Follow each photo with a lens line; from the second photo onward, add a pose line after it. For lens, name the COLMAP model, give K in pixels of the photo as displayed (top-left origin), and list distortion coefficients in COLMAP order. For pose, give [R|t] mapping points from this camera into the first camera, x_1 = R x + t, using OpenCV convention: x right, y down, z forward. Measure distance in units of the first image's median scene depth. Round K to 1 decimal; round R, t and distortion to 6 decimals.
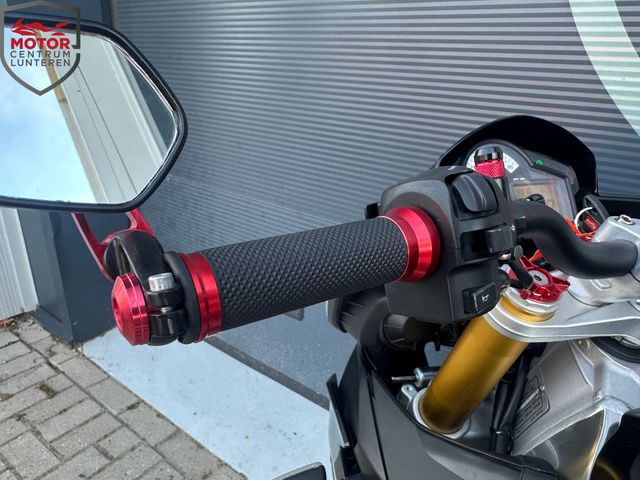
lens RADIAL K [[456.2, 0, 307.0], [0, 456.2, 269.8], [0, 0, 1]] dist [0.036090, -0.063959]
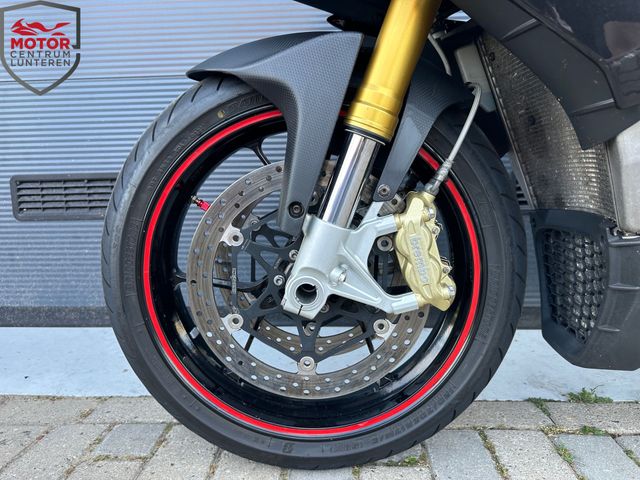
lens RADIAL K [[456.2, 0, 318.0], [0, 456.2, 238.5], [0, 0, 1]] dist [0.036090, -0.063959]
pose [[0.817454, -0.128108, 0.561567, -0.269508], [0.283988, 0.937856, -0.199441, 0.414280], [-0.501119, 0.322512, 0.803035, 0.215445]]
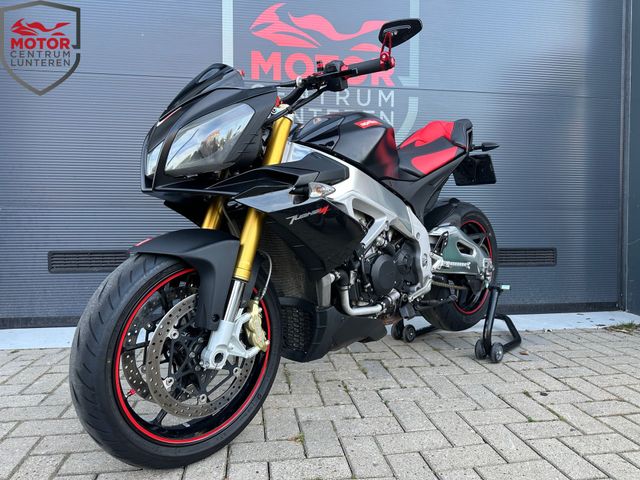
lens RADIAL K [[456.2, 0, 320.9], [0, 456.2, 237.7], [0, 0, 1]] dist [0.036090, -0.063959]
pose [[0.680232, -0.059988, 0.730538, -0.825888], [0.329197, 0.915480, -0.231354, 0.676121], [-0.654915, 0.397866, 0.642487, -0.688094]]
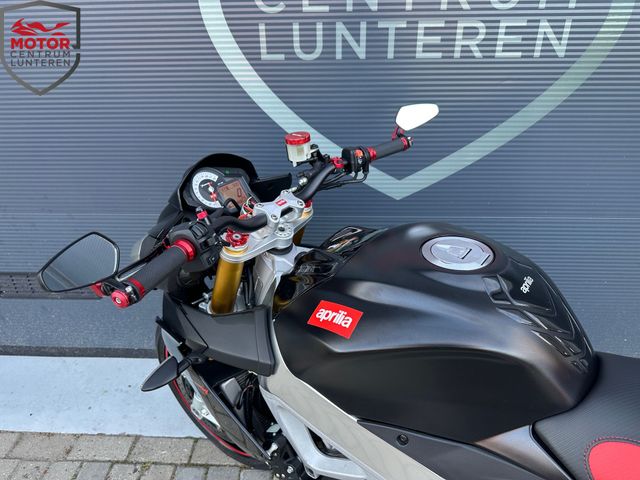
lens RADIAL K [[456.2, 0, 323.6], [0, 456.2, 236.0], [0, 0, 1]] dist [0.036090, -0.063959]
pose [[0.811556, -0.321194, 0.488068, -0.078458], [0.288096, 0.946715, 0.143983, -0.051852], [-0.508308, 0.023760, 0.860847, -0.341619]]
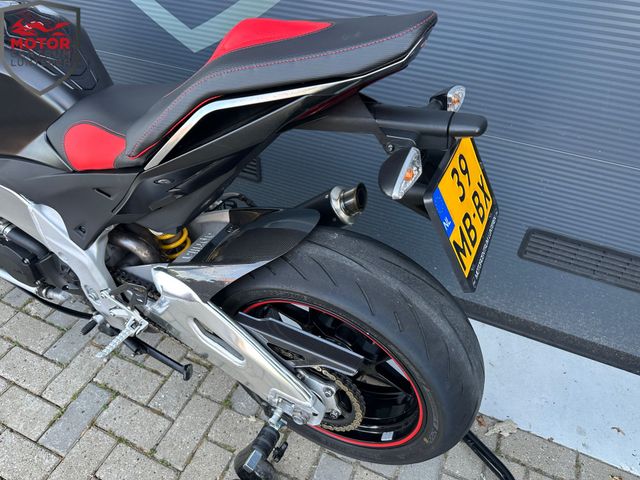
lens RADIAL K [[456.2, 0, 317.3], [0, 456.2, 241.9], [0, 0, 1]] dist [0.036090, -0.063959]
pose [[0.969840, -0.168306, 0.176304, 0.634673], [0.109617, 0.947222, 0.301256, 0.197719], [-0.217702, -0.272844, 0.937103, -0.650583]]
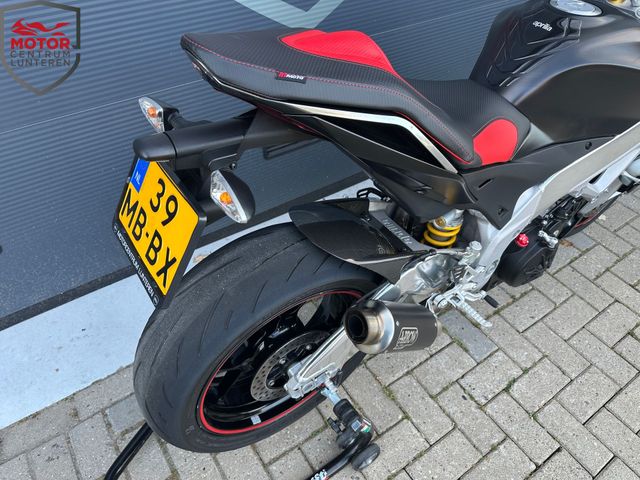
lens RADIAL K [[456.2, 0, 320.0], [0, 456.2, 240.4], [0, 0, 1]] dist [0.036090, -0.063959]
pose [[0.302215, -0.692665, 0.654891, -0.433324], [0.404186, 0.715314, 0.570052, -0.185784], [-0.863307, 0.092420, 0.496144, -0.027019]]
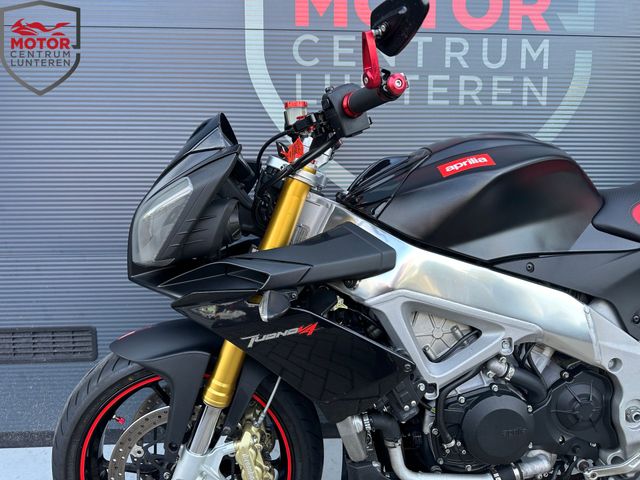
lens RADIAL K [[456.2, 0, 317.0], [0, 456.2, 236.7], [0, 0, 1]] dist [0.036090, -0.063959]
pose [[0.744892, -0.102841, 0.659211, -0.314750], [0.308499, 0.929171, -0.203641, 0.231763], [-0.591577, 0.355057, 0.723859, -0.171906]]
